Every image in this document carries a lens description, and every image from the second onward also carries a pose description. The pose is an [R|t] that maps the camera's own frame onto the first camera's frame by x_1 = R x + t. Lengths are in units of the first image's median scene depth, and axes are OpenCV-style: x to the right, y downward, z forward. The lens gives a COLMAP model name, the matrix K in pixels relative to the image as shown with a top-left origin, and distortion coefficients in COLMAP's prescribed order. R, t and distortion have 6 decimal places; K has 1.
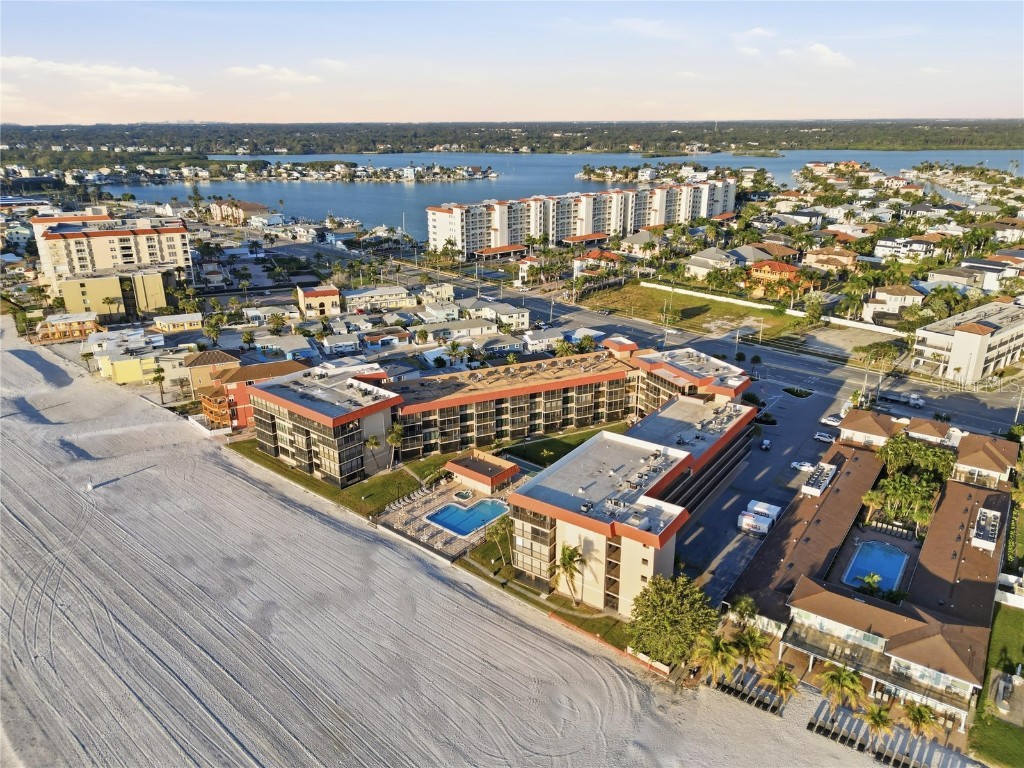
lens RADIAL K [[723.9, 0, 512.0], [0, 723.9, 384.0], [0, 0, 1]] dist [0.048544, 0.001020]
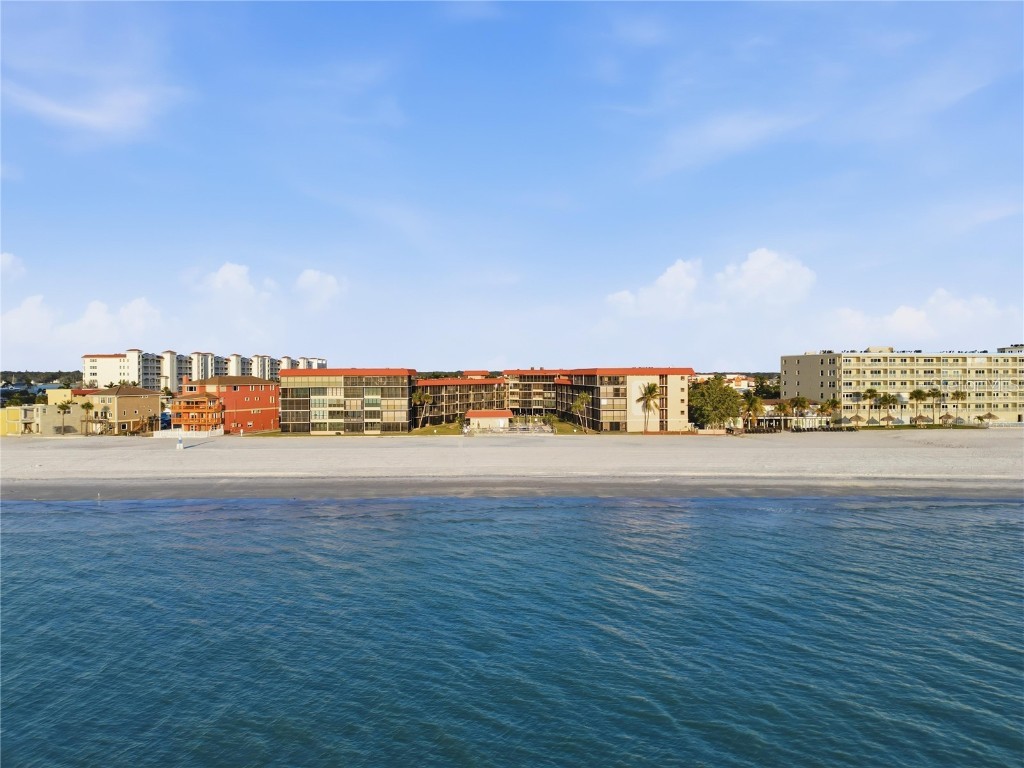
lens RADIAL K [[705.1, 0, 512.0], [0, 705.1, 384.0], [0, 0, 1]] dist [0.119309, -0.143032]
pose [[0.749355, -0.007011, 0.662132, -0.805450], [0.224292, 0.943521, -0.243848, 0.358797], [-0.623026, 0.331239, 0.708604, 0.033565]]
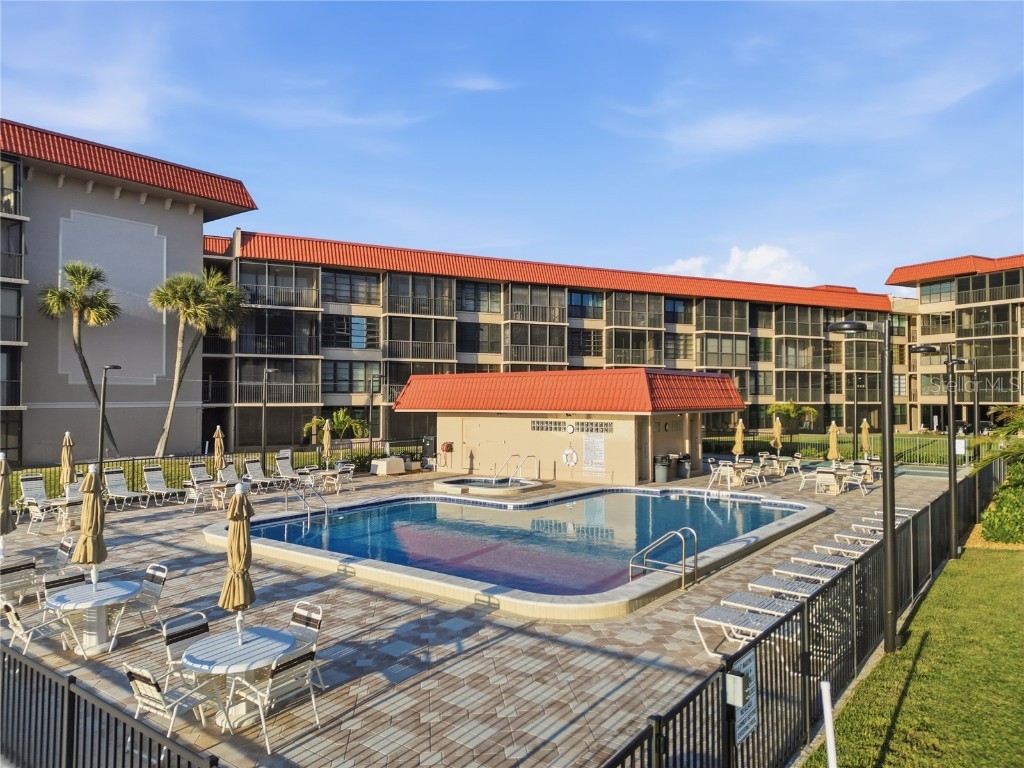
lens RADIAL K [[705.1, 0, 512.0], [0, 705.1, 384.0], [0, 0, 1]] dist [0.119309, -0.143032]
pose [[0.998981, 0.007035, 0.044589, -0.062164], [0.009339, 0.934193, -0.356645, 0.174116], [-0.044164, 0.356698, 0.933175, 0.740461]]
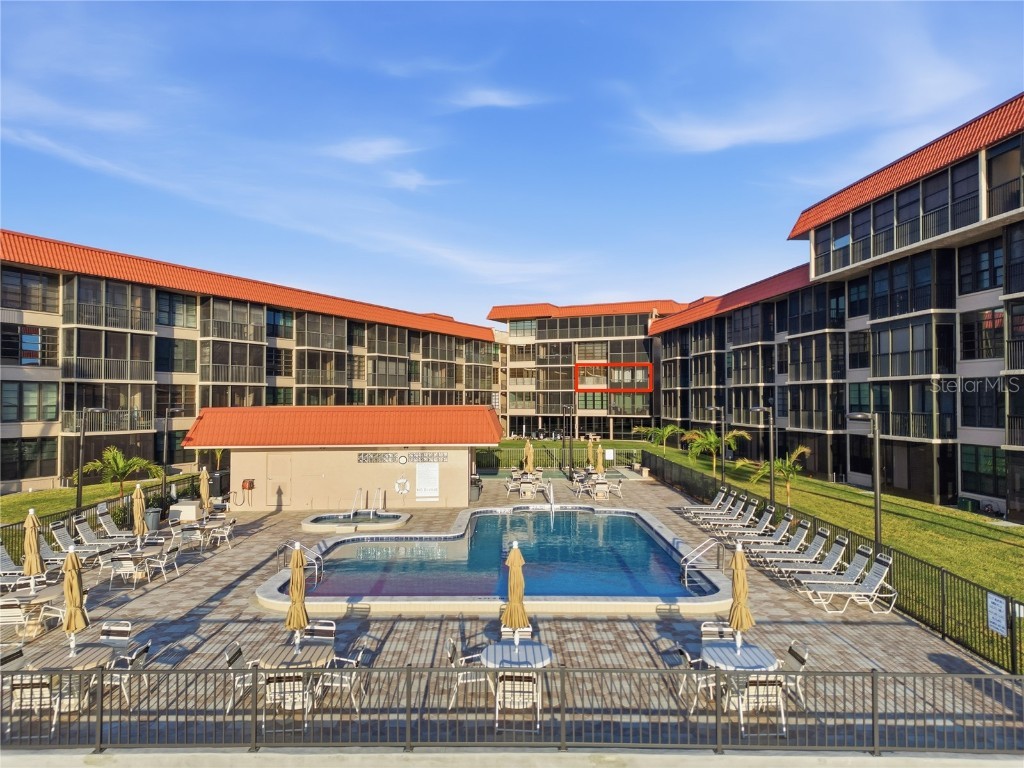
lens RADIAL K [[705.1, 0, 512.0], [0, 705.1, 384.0], [0, 0, 1]] dist [0.119309, -0.143032]
pose [[0.765721, 0.019036, 0.642891, -0.140460], [0.214976, 0.934499, -0.283720, 0.163568], [-0.606181, 0.355457, 0.711474, 0.746497]]
